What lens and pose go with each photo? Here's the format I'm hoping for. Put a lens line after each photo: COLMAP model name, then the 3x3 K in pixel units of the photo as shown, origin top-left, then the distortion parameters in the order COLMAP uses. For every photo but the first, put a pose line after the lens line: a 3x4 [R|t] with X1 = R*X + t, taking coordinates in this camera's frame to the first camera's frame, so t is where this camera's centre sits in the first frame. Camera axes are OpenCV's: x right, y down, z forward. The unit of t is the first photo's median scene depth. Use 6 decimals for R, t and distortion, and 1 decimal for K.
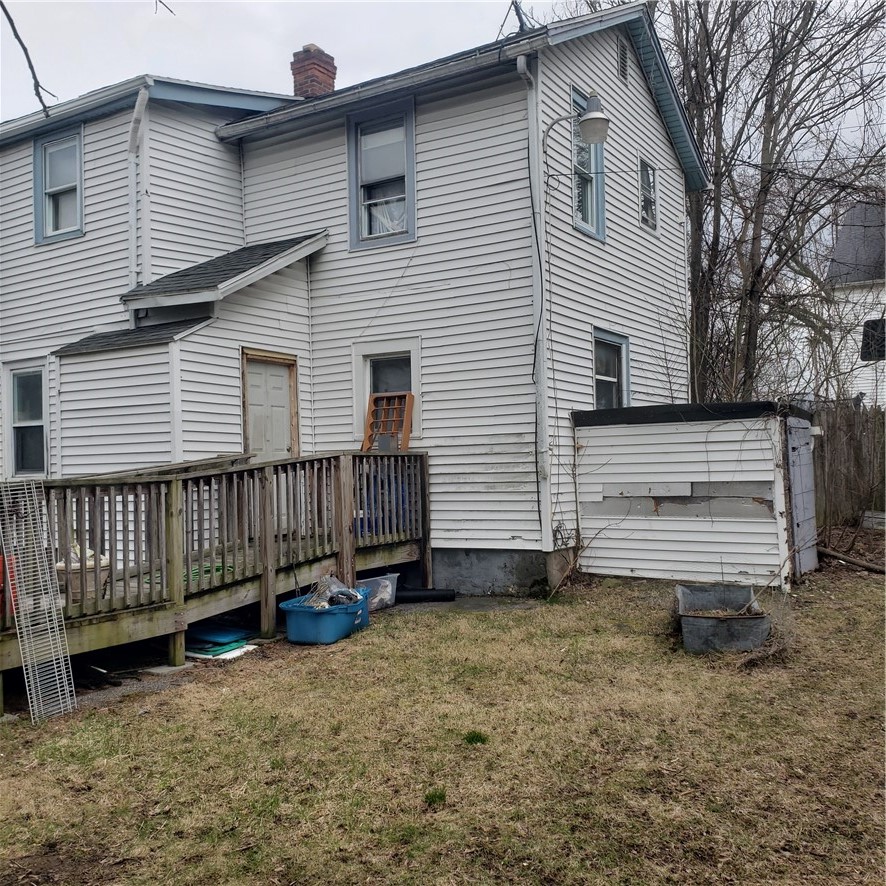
lens RADIAL K [[932.0, 0, 443.0], [0, 932.0, 443.0], [0, 0, 1]] dist [0.009743, 0.010030]
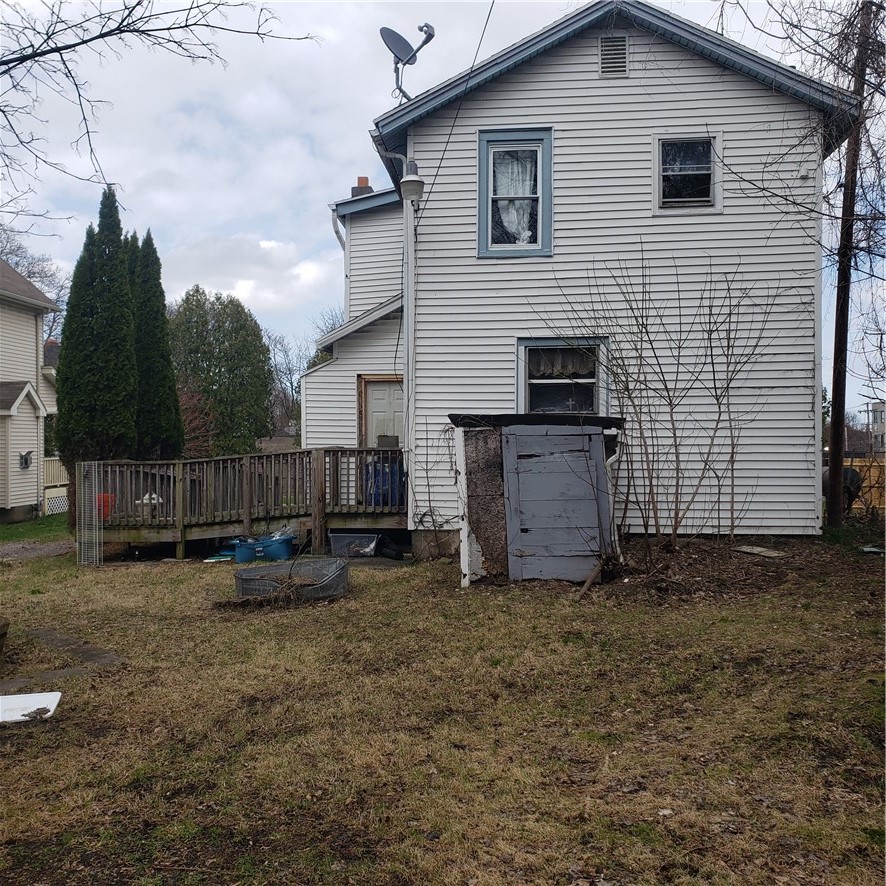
lens RADIAL K [[932.0, 0, 443.0], [0, 932.0, 443.0], [0, 0, 1]] dist [0.009743, 0.010030]
pose [[0.442481, 0.025850, -0.896405, 1.200694], [0.017983, 0.999128, 0.037689, -0.046919], [0.896597, -0.032797, 0.441631, 0.459181]]
